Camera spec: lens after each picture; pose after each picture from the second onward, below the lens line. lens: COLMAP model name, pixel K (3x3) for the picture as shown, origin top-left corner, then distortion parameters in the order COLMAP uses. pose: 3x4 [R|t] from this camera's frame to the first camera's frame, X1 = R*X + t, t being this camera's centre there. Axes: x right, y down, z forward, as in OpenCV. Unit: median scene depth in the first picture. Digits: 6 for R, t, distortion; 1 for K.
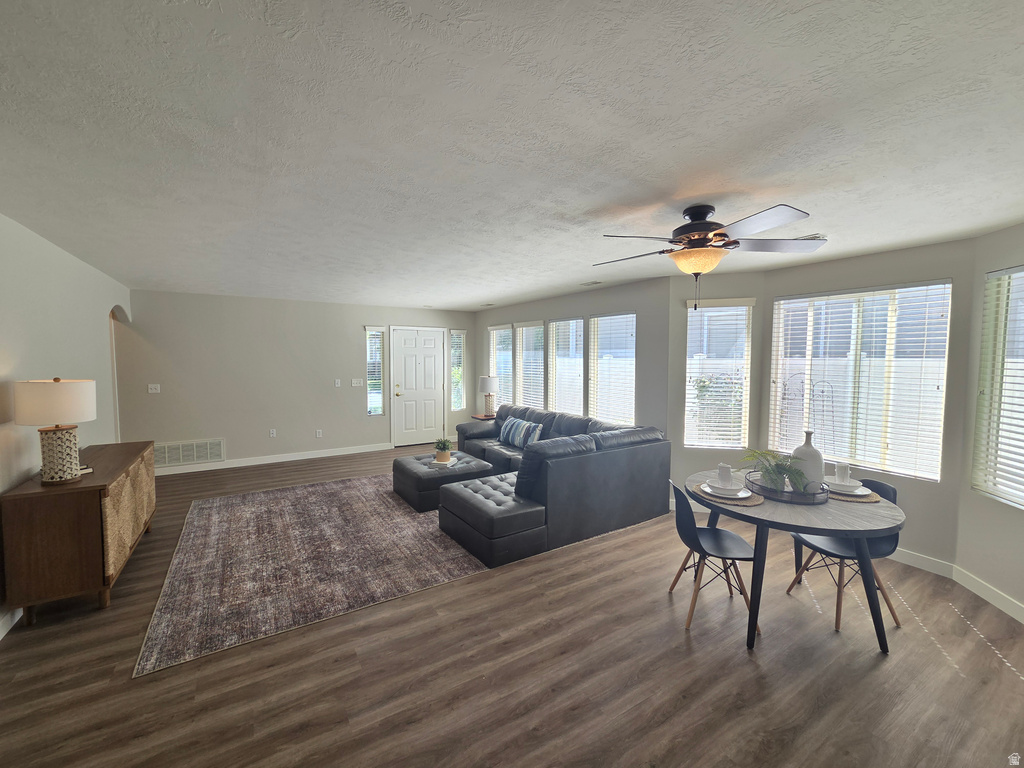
lens RADIAL K [[420.0, 0, 511.3], [0, 420.0, 379.3], [0, 0, 1]] dist [0.001537, 0.001189]
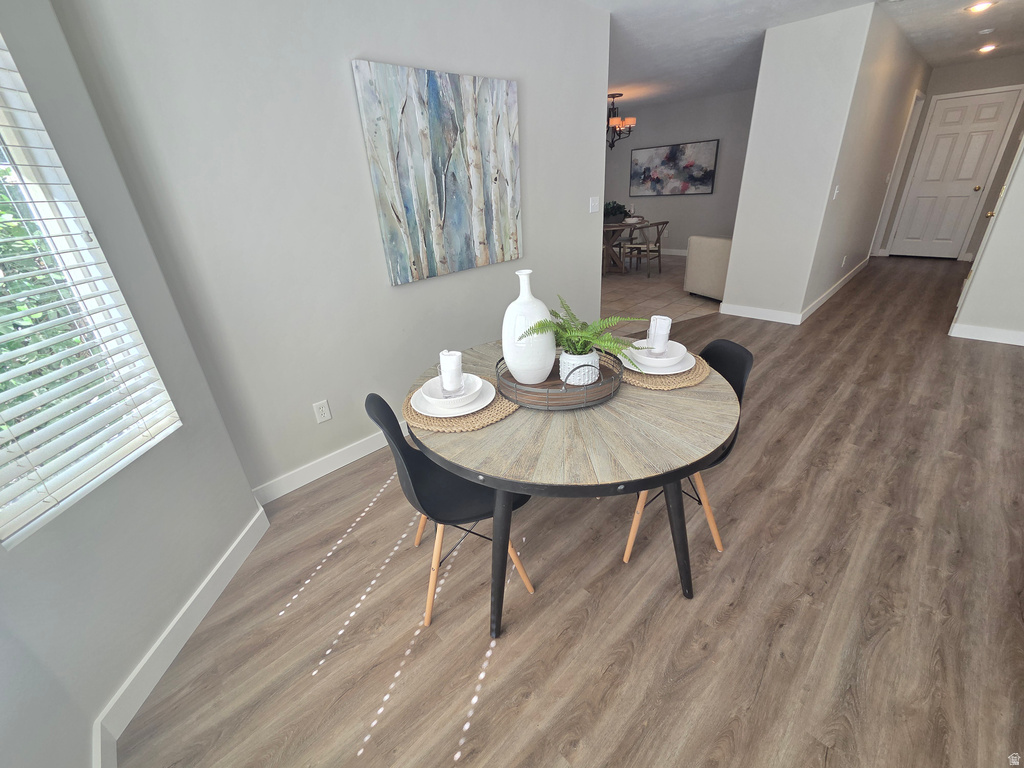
lens RADIAL K [[420.0, 0, 509.4], [0, 420.0, 382.1], [0, 0, 1]] dist [0.001537, 0.001189]
pose [[-0.976585, 0.139008, -0.164191, 0.496584], [0.045257, 0.878877, 0.474896, -0.004508], [0.210318, 0.456346, -0.864590, 0.904051]]
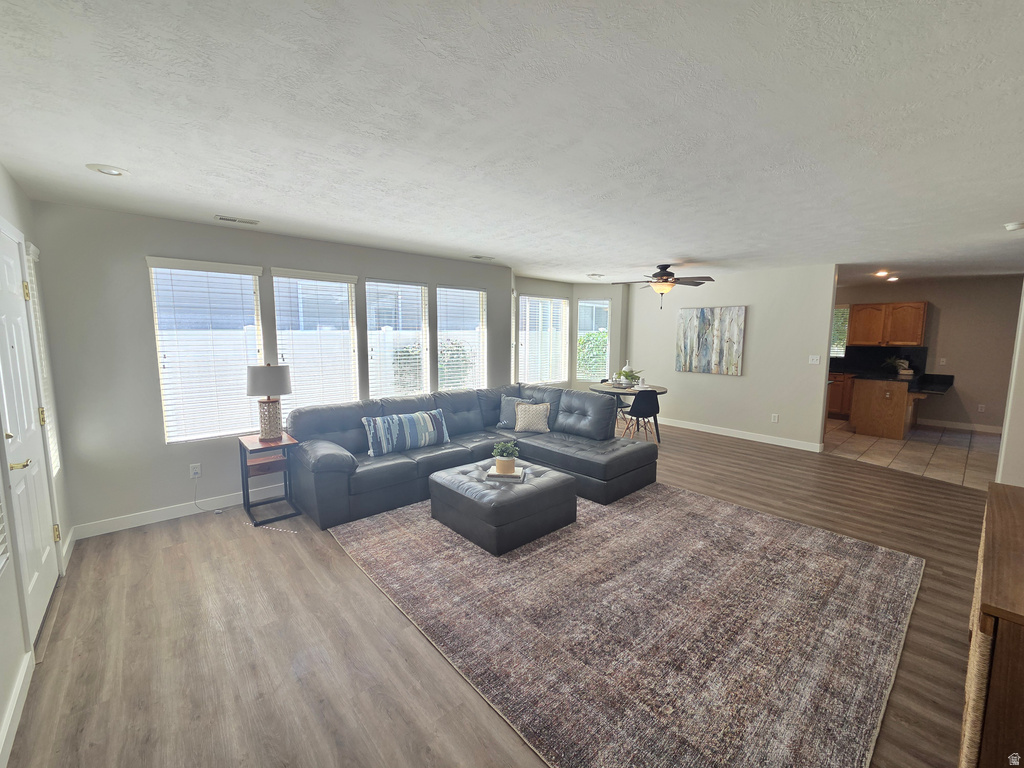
lens RADIAL K [[420.0, 0, 508.5], [0, 420.0, 381.7], [0, 0, 1]] dist [0.001537, 0.001189]
pose [[-0.155048, -0.117261, 0.980923, -0.966821], [0.048810, 0.990809, 0.126158, -0.058712], [-0.986700, 0.067439, -0.147900, 1.231907]]
